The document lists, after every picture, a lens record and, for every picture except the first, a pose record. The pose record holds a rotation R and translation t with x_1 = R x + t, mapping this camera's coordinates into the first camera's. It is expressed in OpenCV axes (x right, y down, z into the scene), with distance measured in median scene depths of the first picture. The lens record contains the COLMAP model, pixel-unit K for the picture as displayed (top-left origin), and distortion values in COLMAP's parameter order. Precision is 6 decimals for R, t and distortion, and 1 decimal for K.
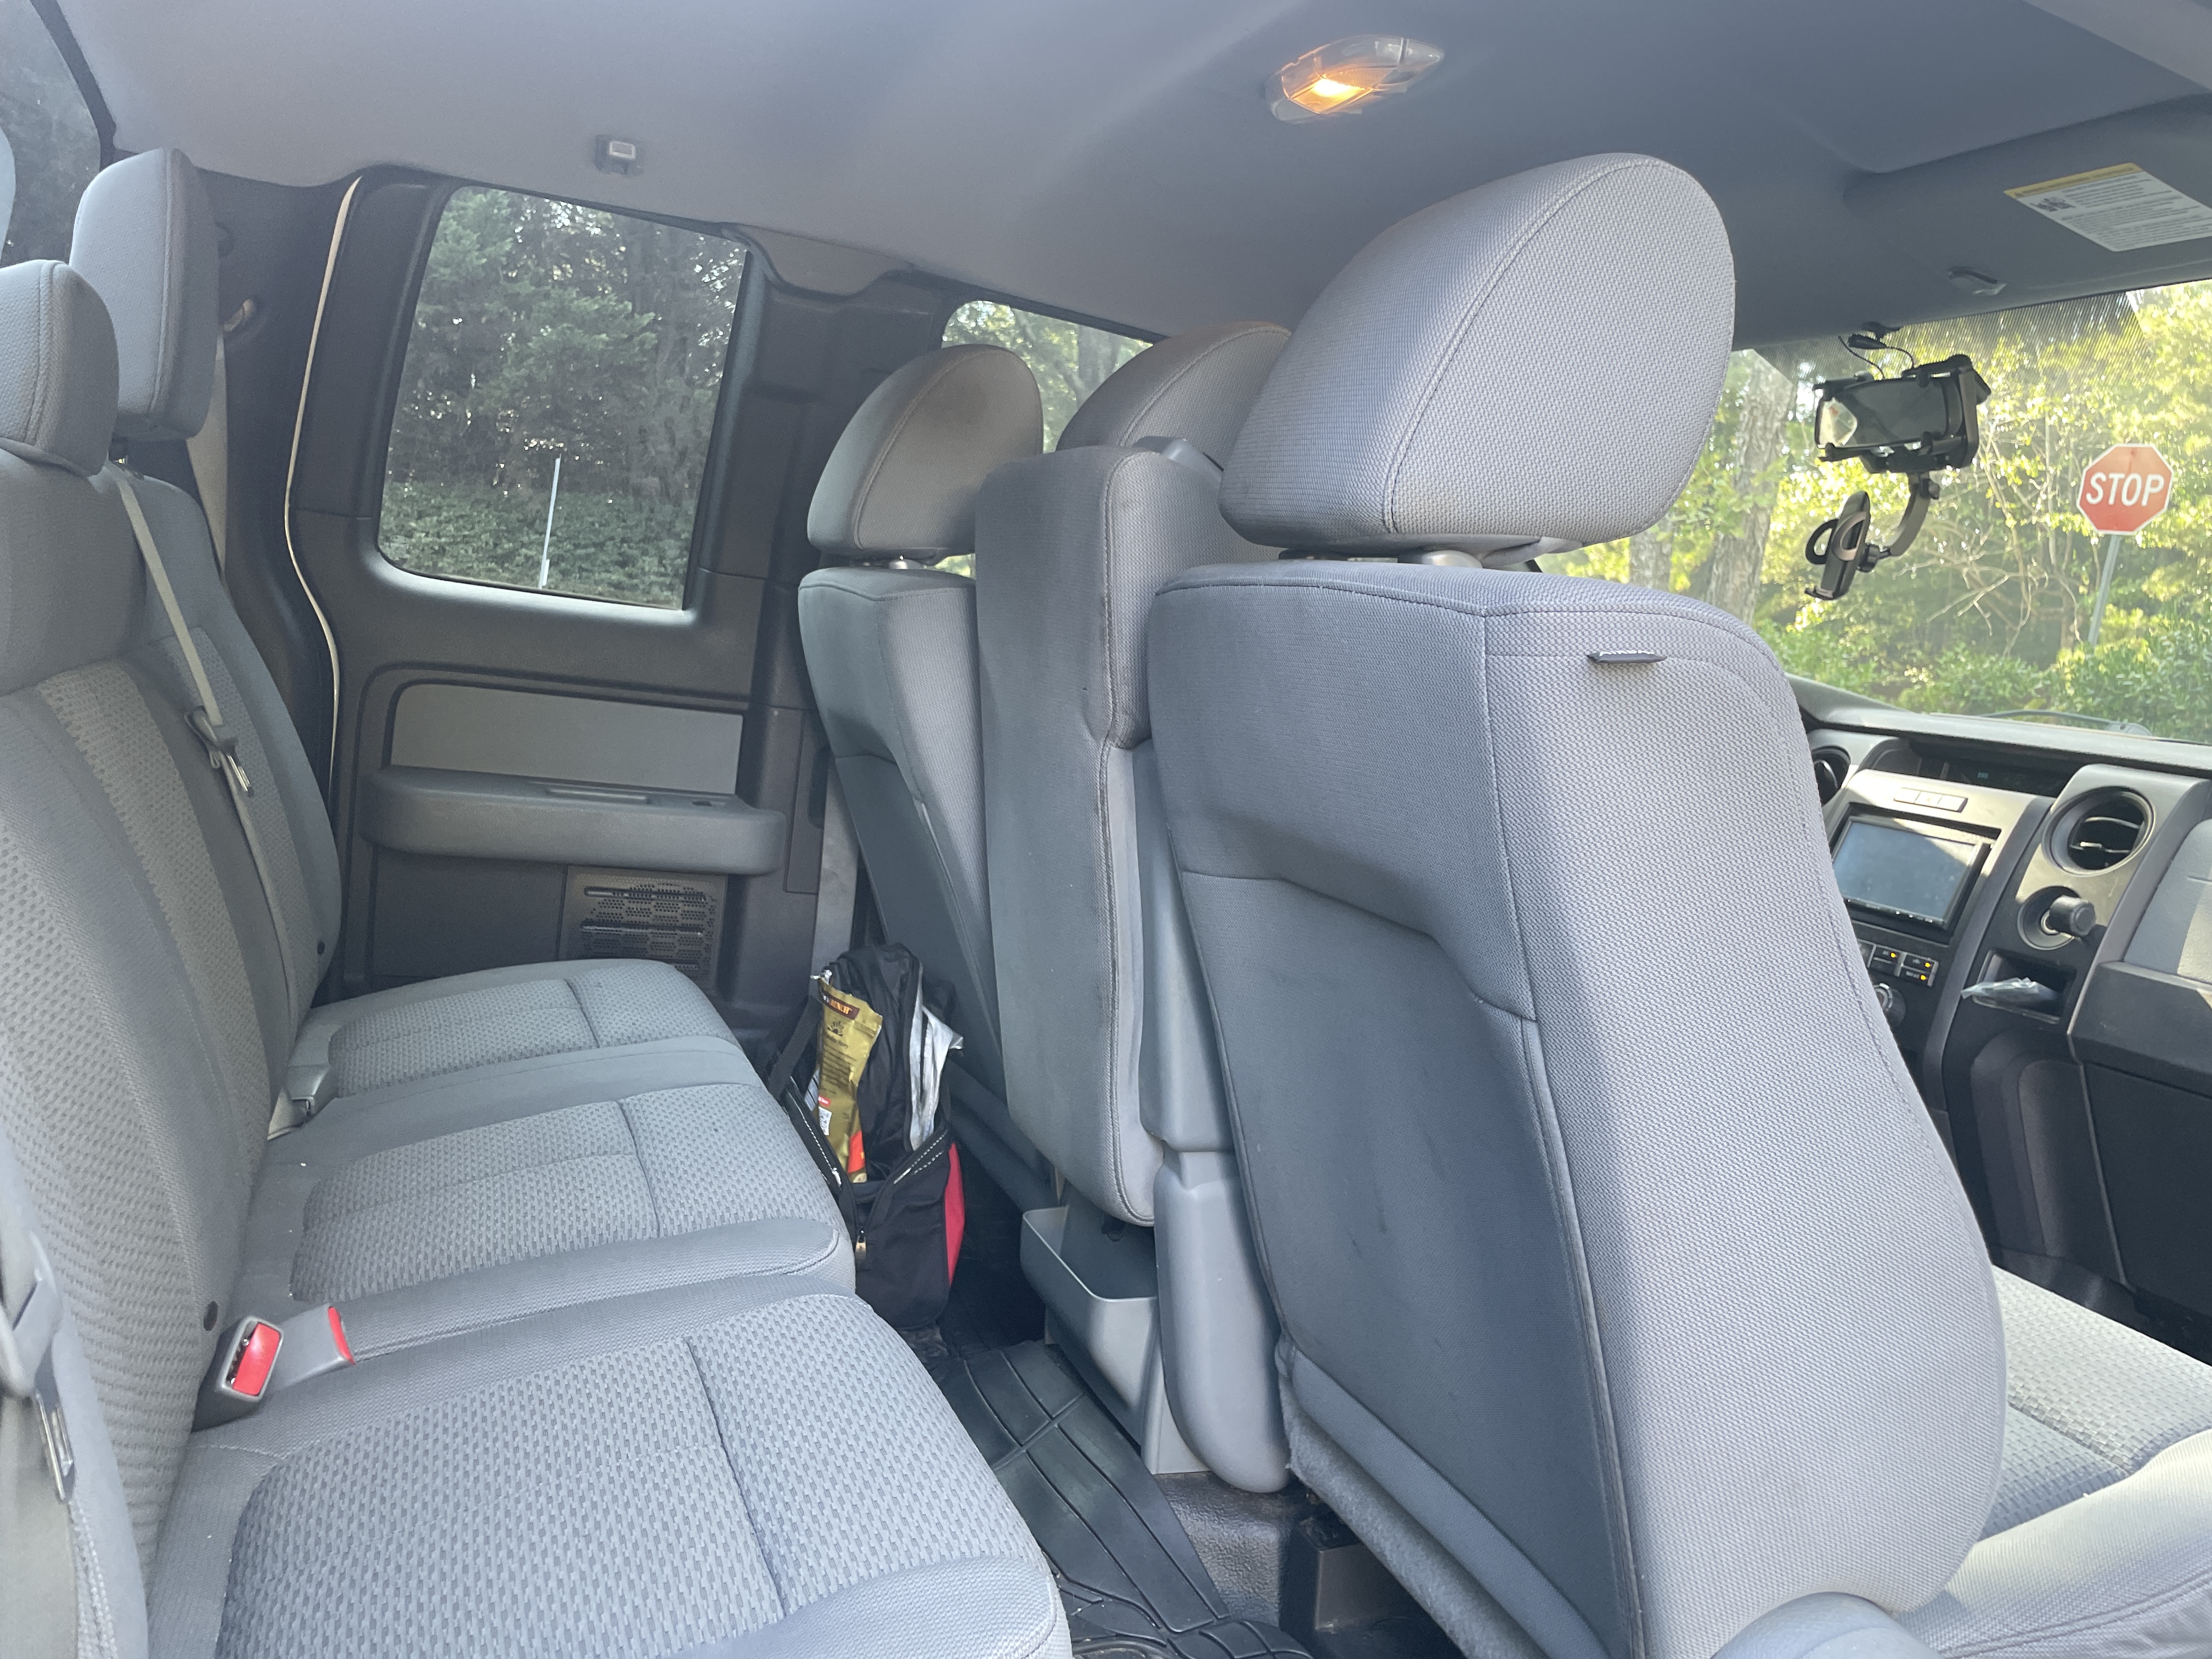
lens RADIAL K [[1679.3, 0, 1105.0], [0, 1679.3, 801.7], [0, 0, 1]] dist [0.089994, -0.119817]
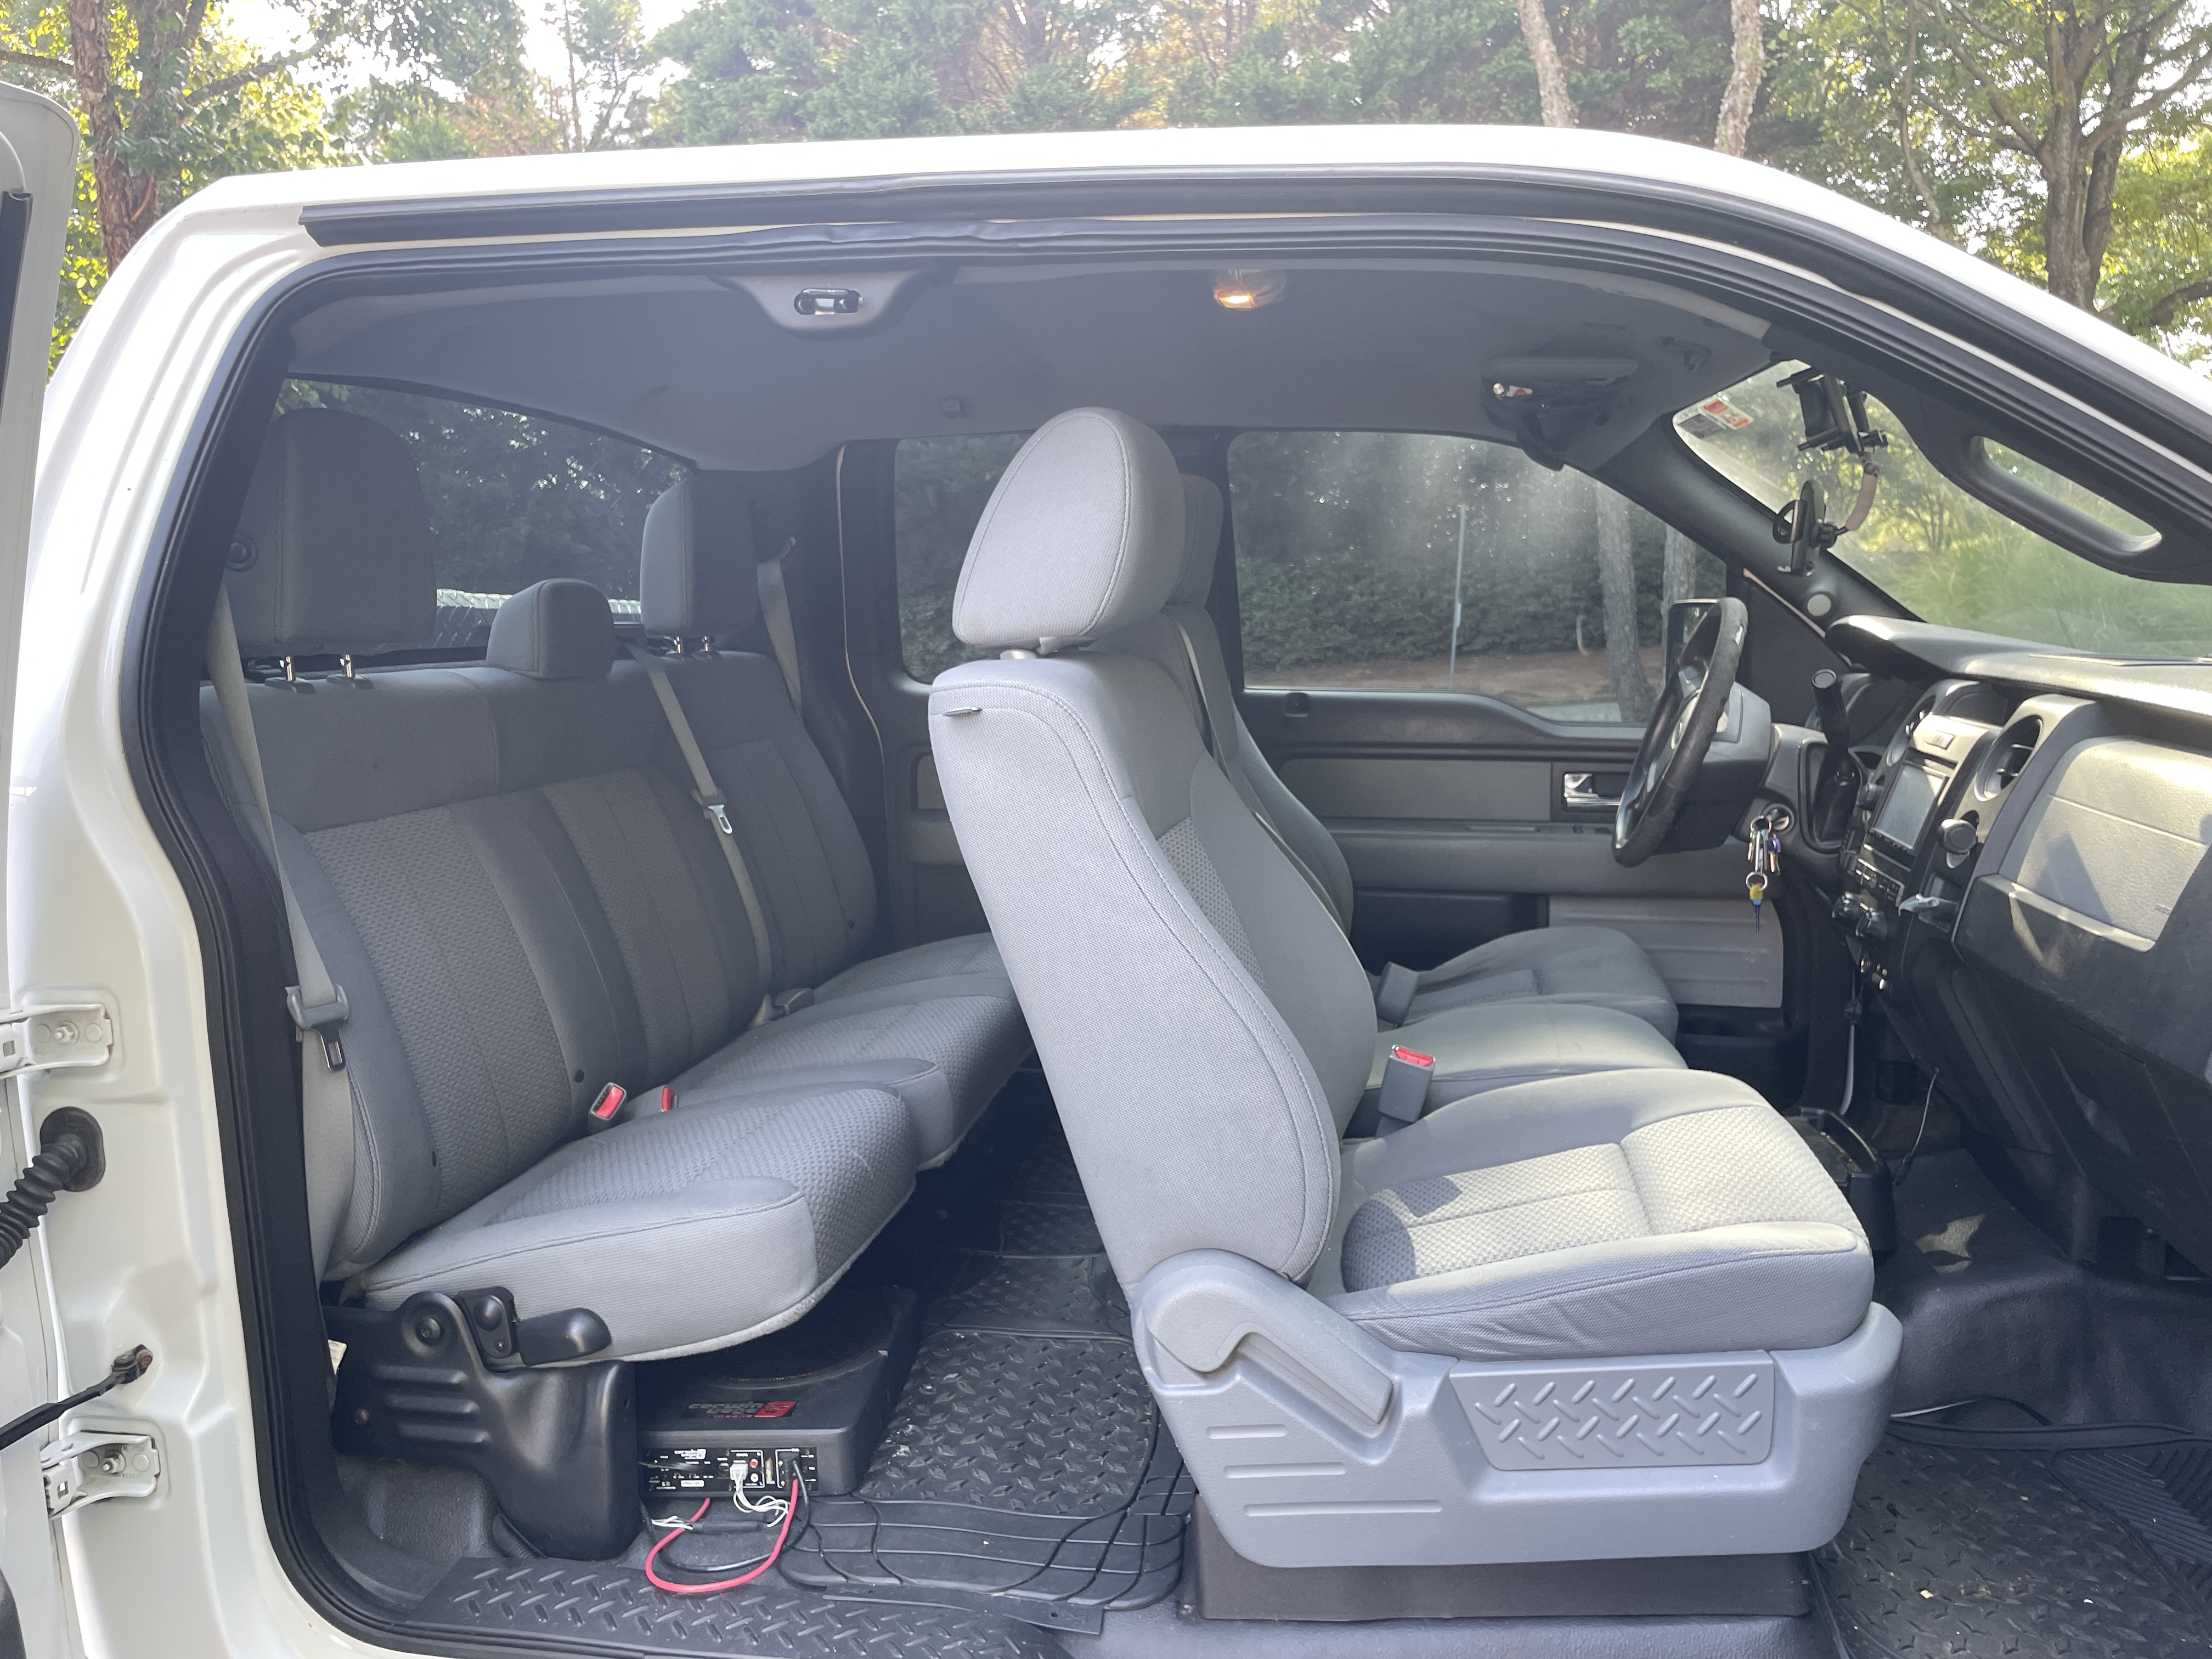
lens RADIAL K [[1679.3, 0, 1105.0], [0, 1679.3, 801.7], [0, 0, 1]] dist [0.089994, -0.119817]
pose [[0.834343, -0.075668, -0.546028, 0.644600], [0.068572, 0.997087, -0.033396, 0.039776], [0.546965, -0.009579, 0.837101, -0.219772]]
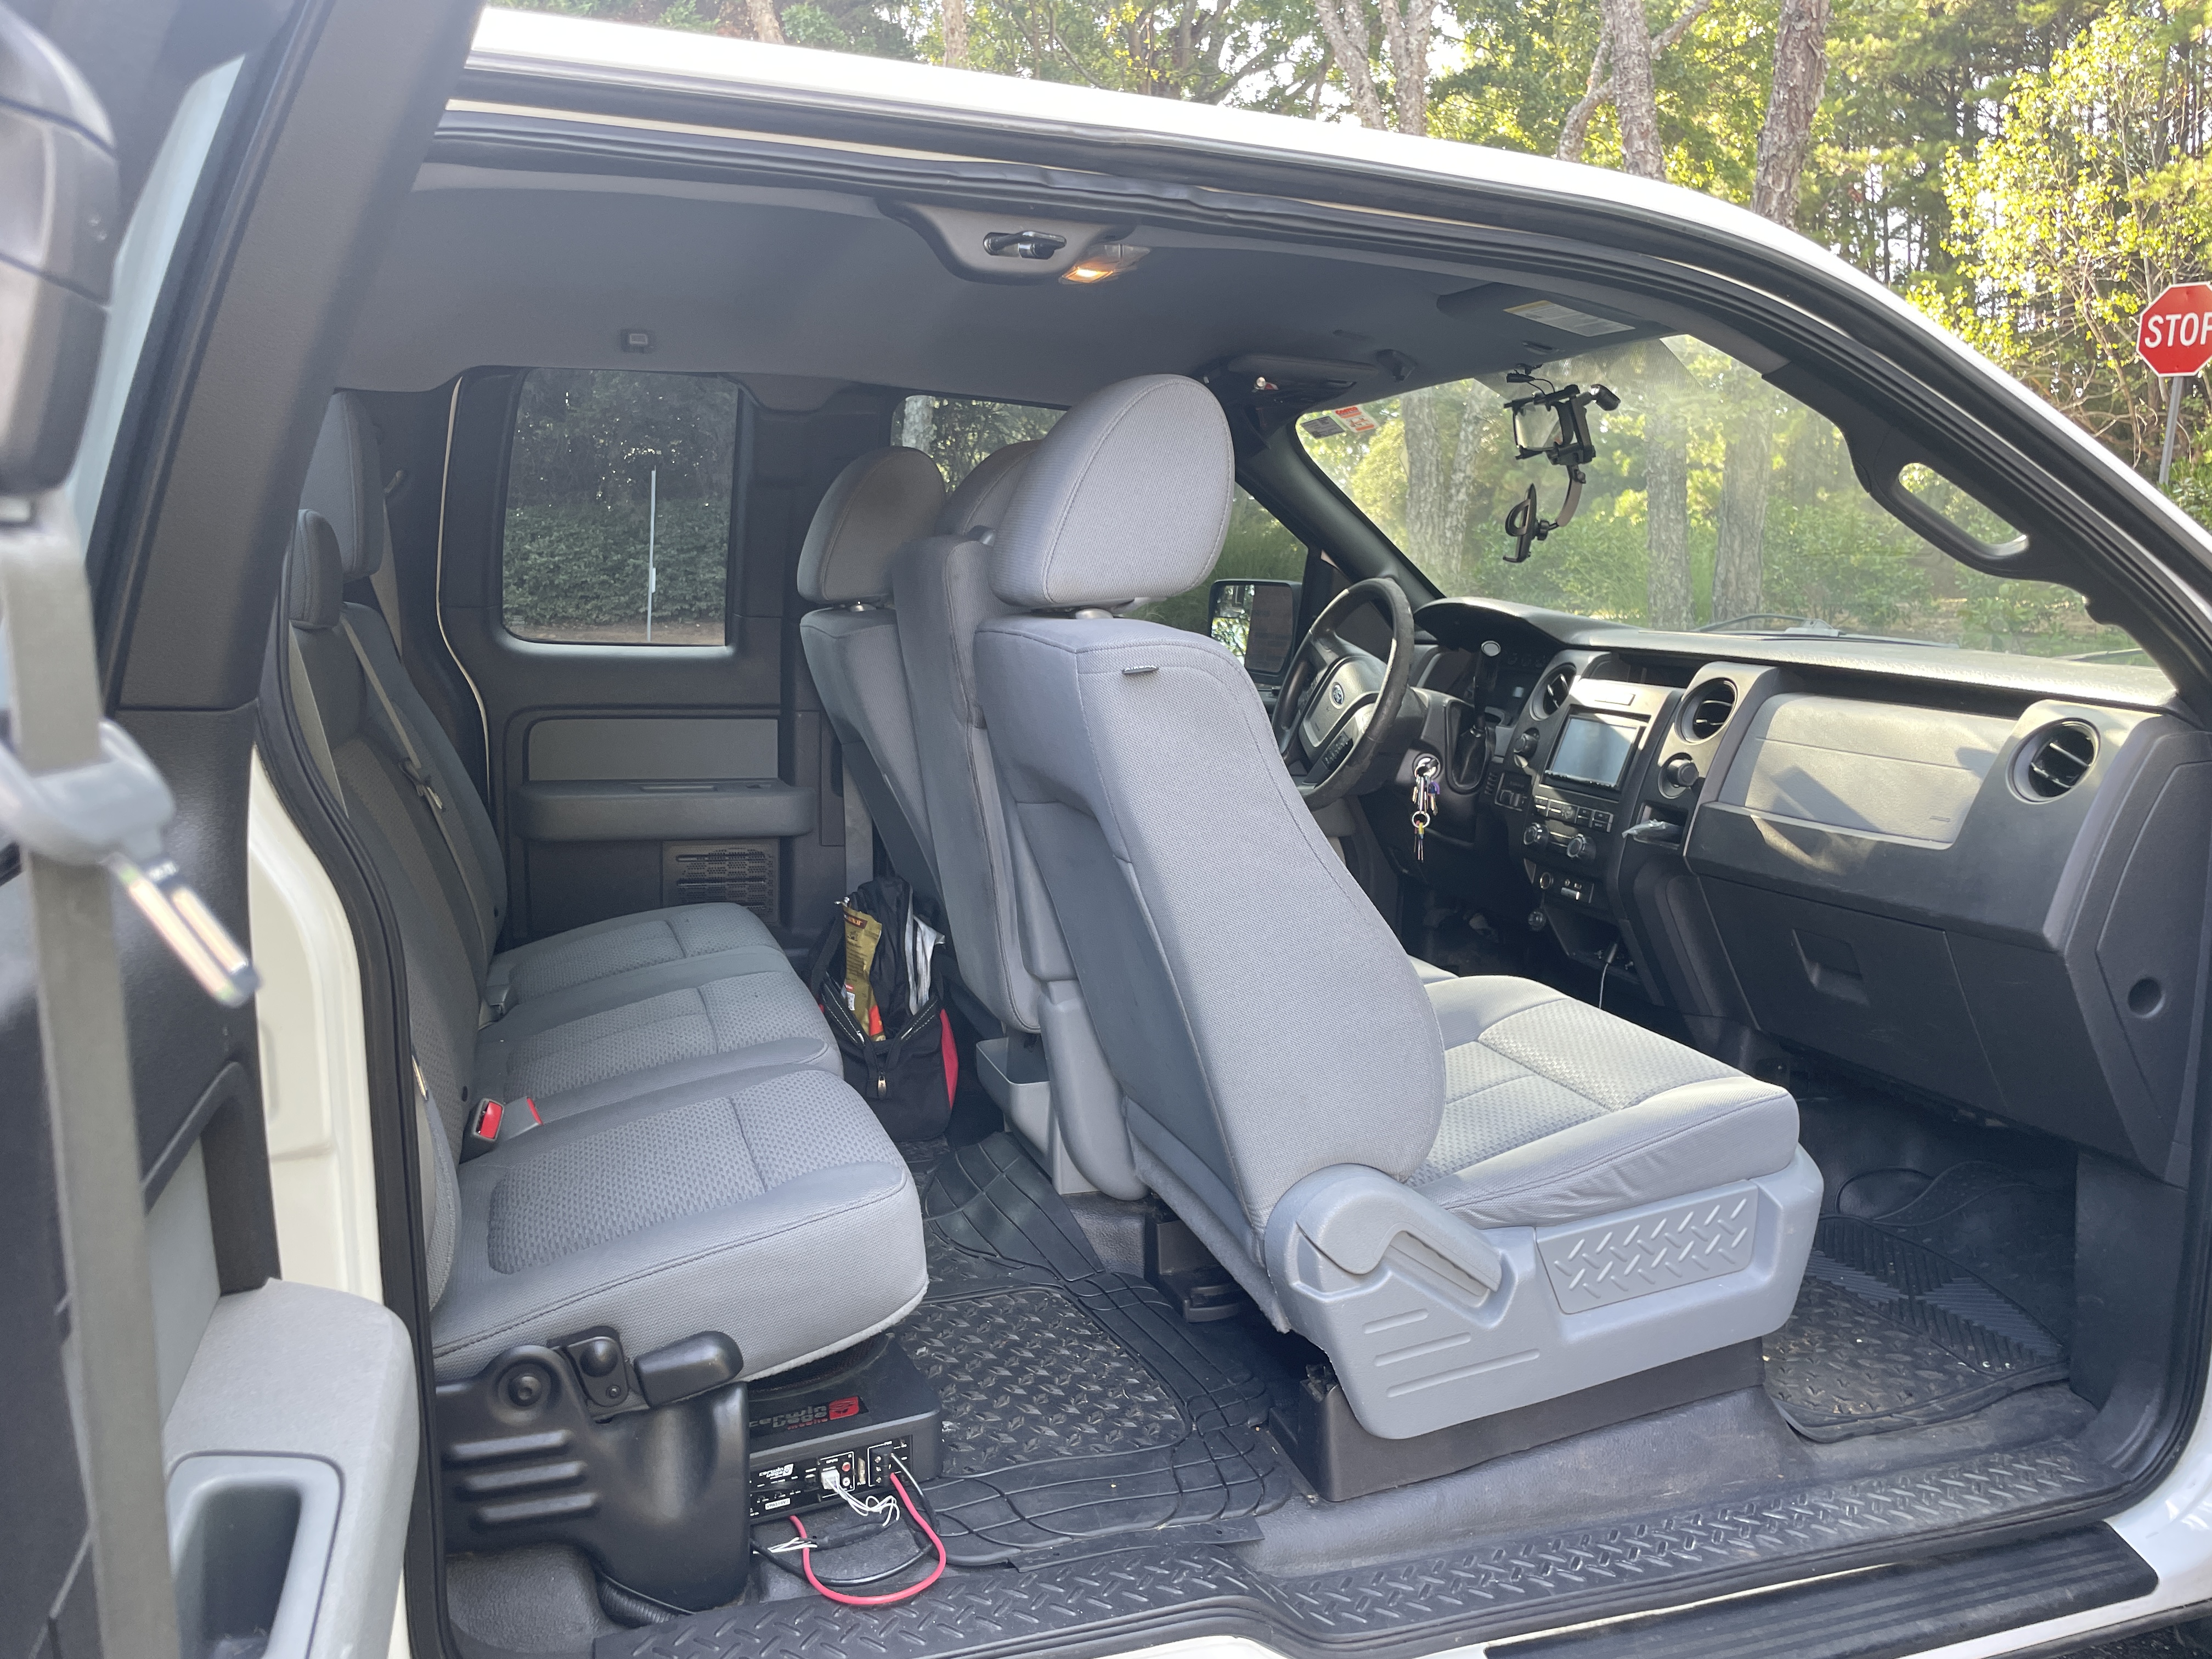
lens RADIAL K [[1679.3, 0, 1105.0], [0, 1679.3, 801.7], [0, 0, 1]] dist [0.089994, -0.119817]
pose [[0.992450, -0.096750, -0.075387, 0.174280], [0.099153, 0.994655, 0.028806, 0.002280], [0.072197, -0.036063, 0.996738, -0.404760]]
